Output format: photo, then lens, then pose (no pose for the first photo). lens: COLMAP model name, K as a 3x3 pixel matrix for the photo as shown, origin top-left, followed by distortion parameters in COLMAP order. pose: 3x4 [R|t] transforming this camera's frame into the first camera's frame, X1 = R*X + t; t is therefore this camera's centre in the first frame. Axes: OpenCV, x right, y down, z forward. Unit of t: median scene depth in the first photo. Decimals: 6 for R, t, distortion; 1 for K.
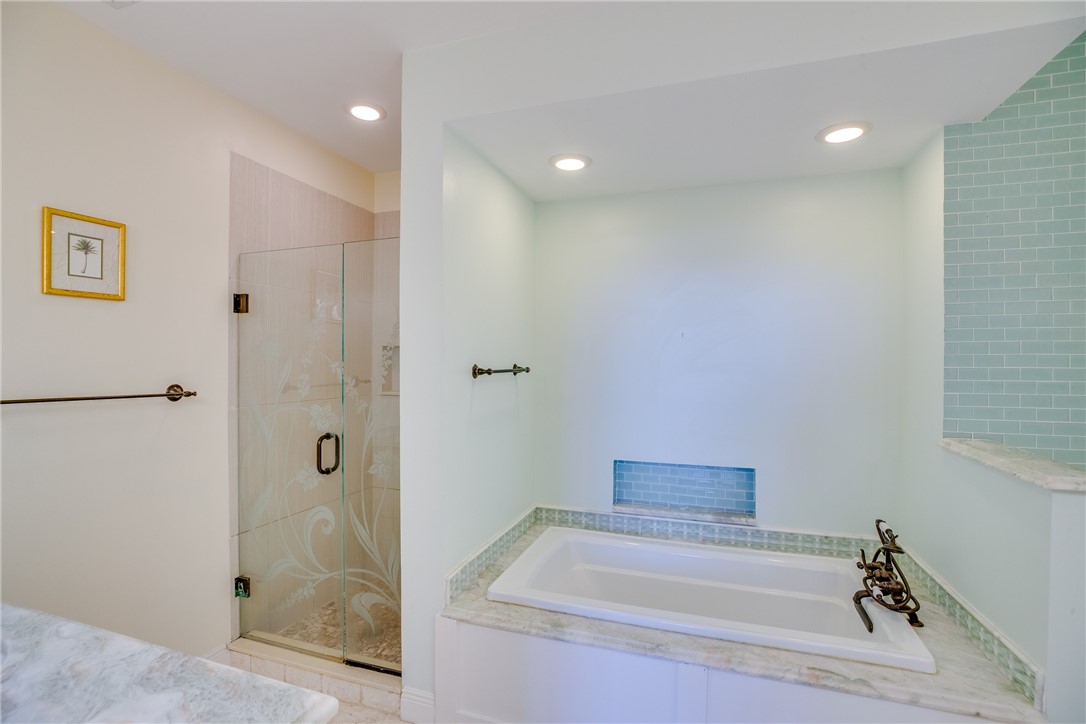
lens RADIAL K [[502.2, 0, 543.1], [0, 502.2, 361.2], [0, 0, 1]] dist [-0.003786, -0.000354]
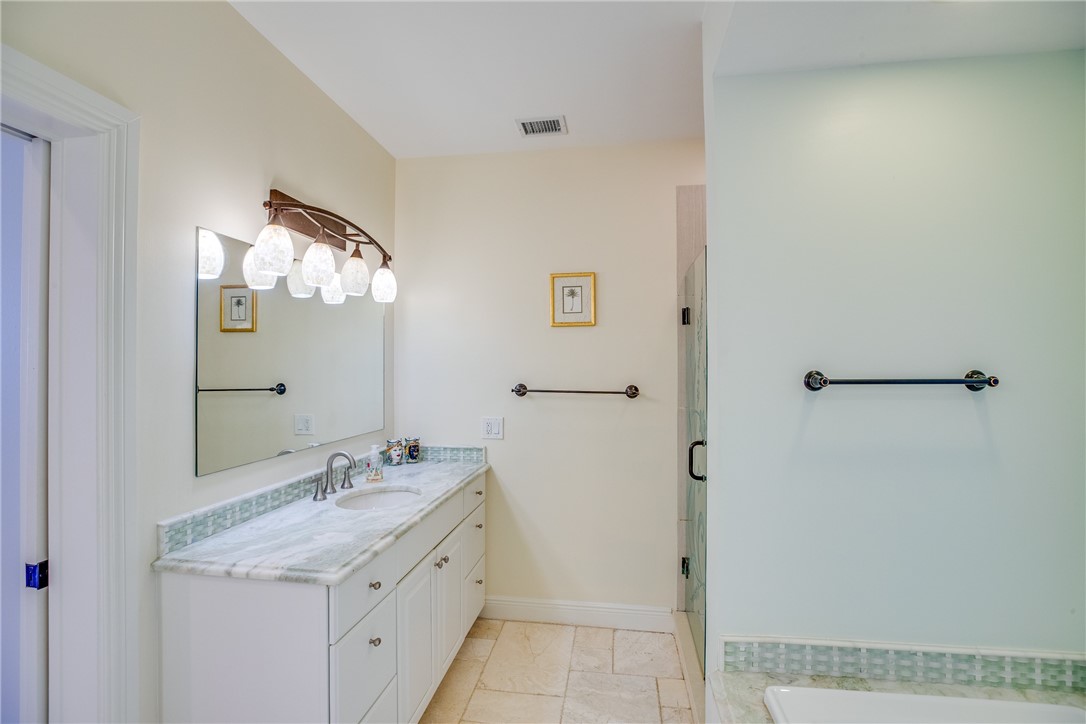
lens RADIAL K [[502.2, 0, 545.1], [0, 502.2, 364.7], [0, 0, 1]] dist [-0.003786, -0.000354]
pose [[0.200163, -0.010863, -0.979702, 0.543605], [0.000596, 0.999940, -0.010965, 0.008128], [0.979762, 0.001611, 0.200157, 0.565945]]
